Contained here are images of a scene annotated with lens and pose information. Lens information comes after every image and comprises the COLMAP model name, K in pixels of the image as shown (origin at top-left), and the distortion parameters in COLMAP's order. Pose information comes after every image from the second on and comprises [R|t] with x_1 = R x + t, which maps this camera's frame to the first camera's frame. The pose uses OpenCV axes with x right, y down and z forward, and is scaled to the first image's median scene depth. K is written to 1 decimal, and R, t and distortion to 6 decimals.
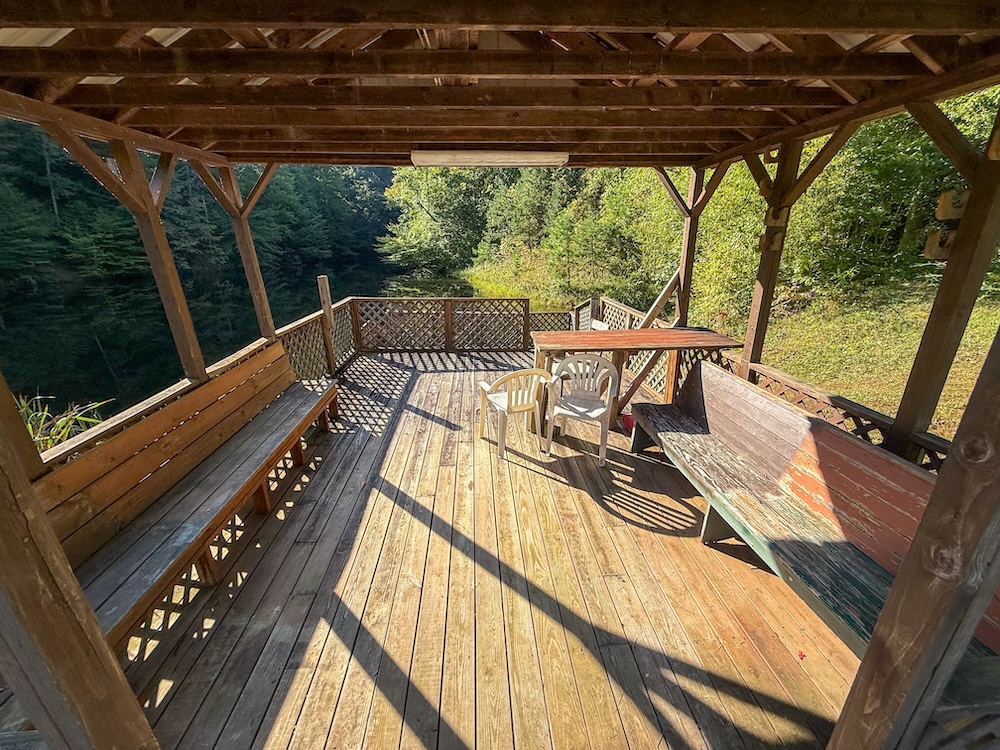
lens RADIAL K [[396.7, 0, 496.6], [0, 396.7, 375.1], [0, 0, 1]] dist [0.001489, -0.000201]
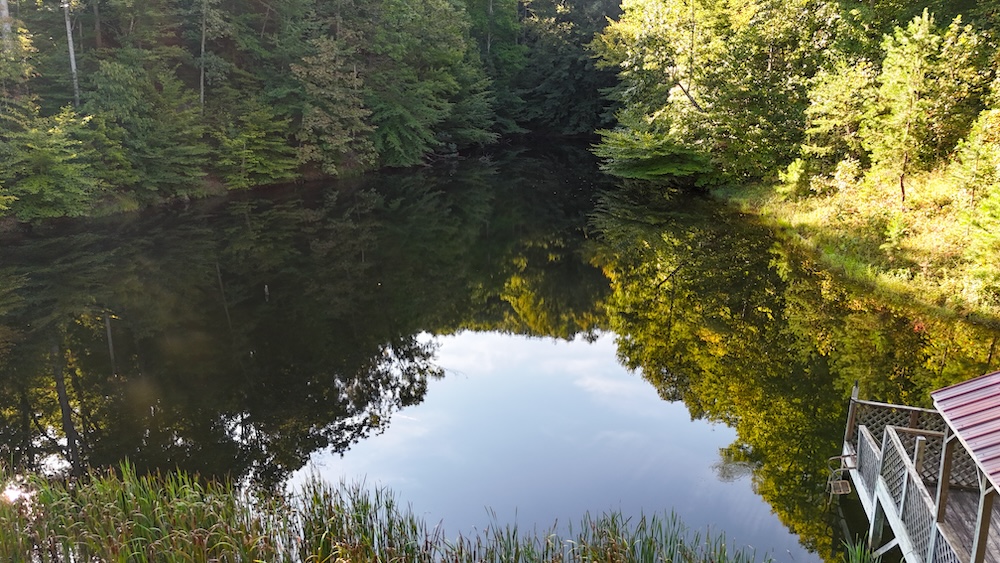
lens RADIAL K [[733.3, 0, 500.0], [0, 733.3, 281.5], [0, 0, 1]] dist [0.035995, -0.002146]
pose [[0.956420, 0.086586, -0.278860, -0.135360], [-0.102220, 0.993875, -0.041989, -0.061903], [0.273517, 0.068664, 0.959413, -0.169978]]
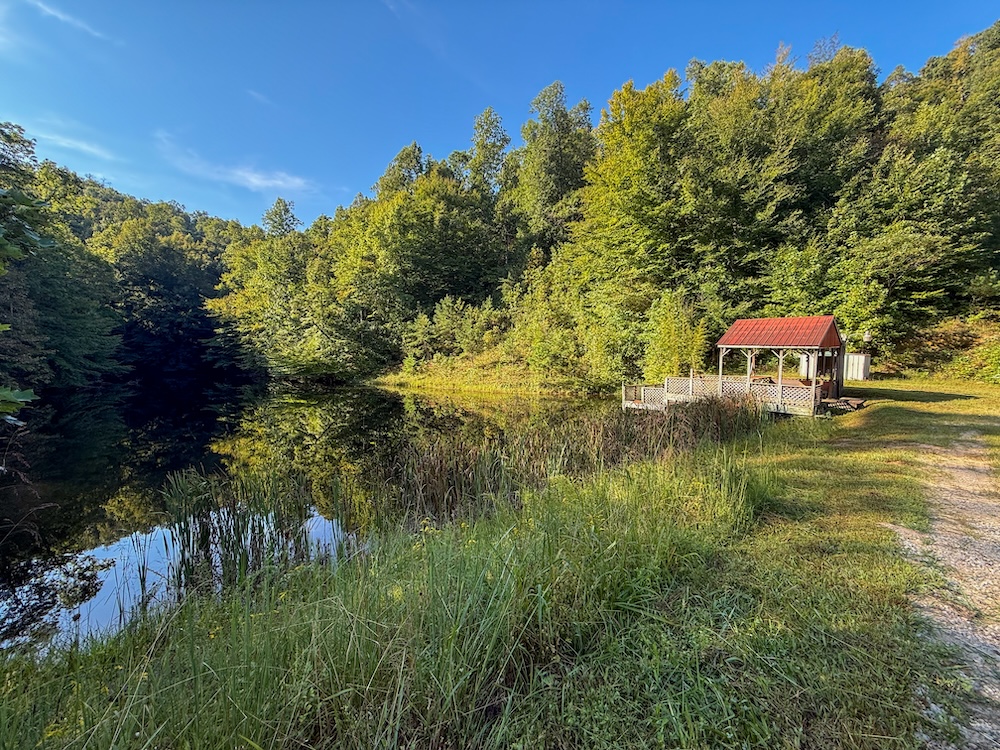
lens RADIAL K [[396.7, 0, 496.6], [0, 396.7, 375.1], [0, 0, 1]] dist [0.001489, -0.000201]
pose [[0.805706, -0.028766, 0.591617, -0.549703], [0.186909, 0.960135, -0.207861, 0.033377], [-0.562053, 0.278053, 0.778963, -0.118360]]
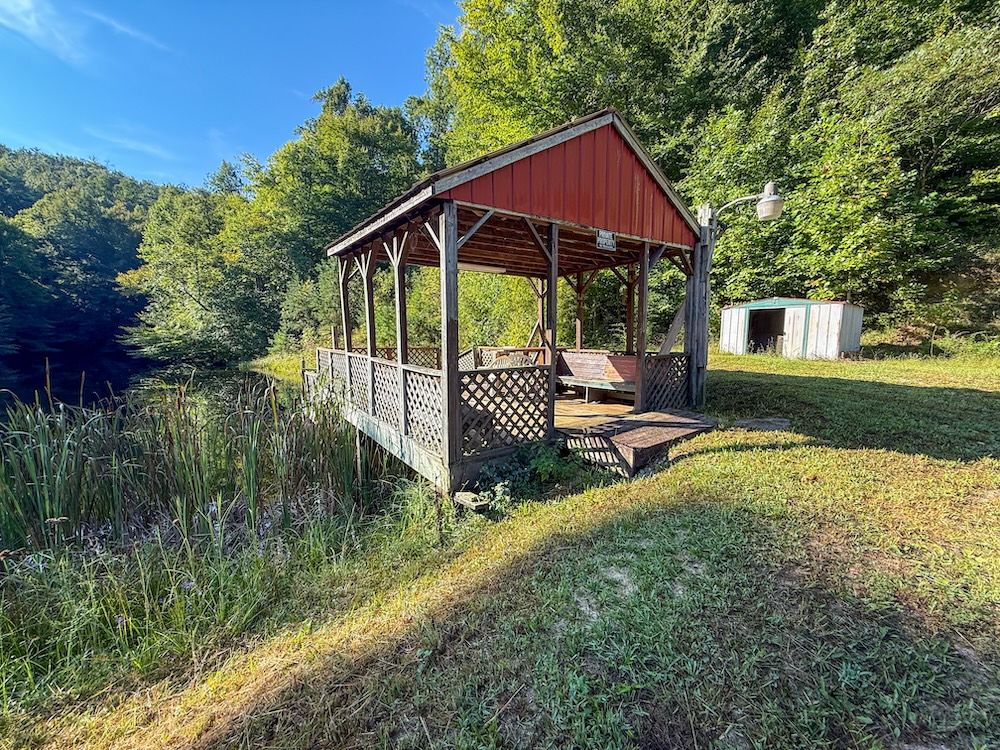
lens RADIAL K [[396.7, 0, 496.6], [0, 396.7, 375.1], [0, 0, 1]] dist [0.001489, -0.000201]
pose [[0.851435, -0.046236, 0.522418, -0.093956], [0.165975, 0.968665, -0.184774, 0.041005], [-0.497505, 0.244031, 0.832429, -0.067066]]
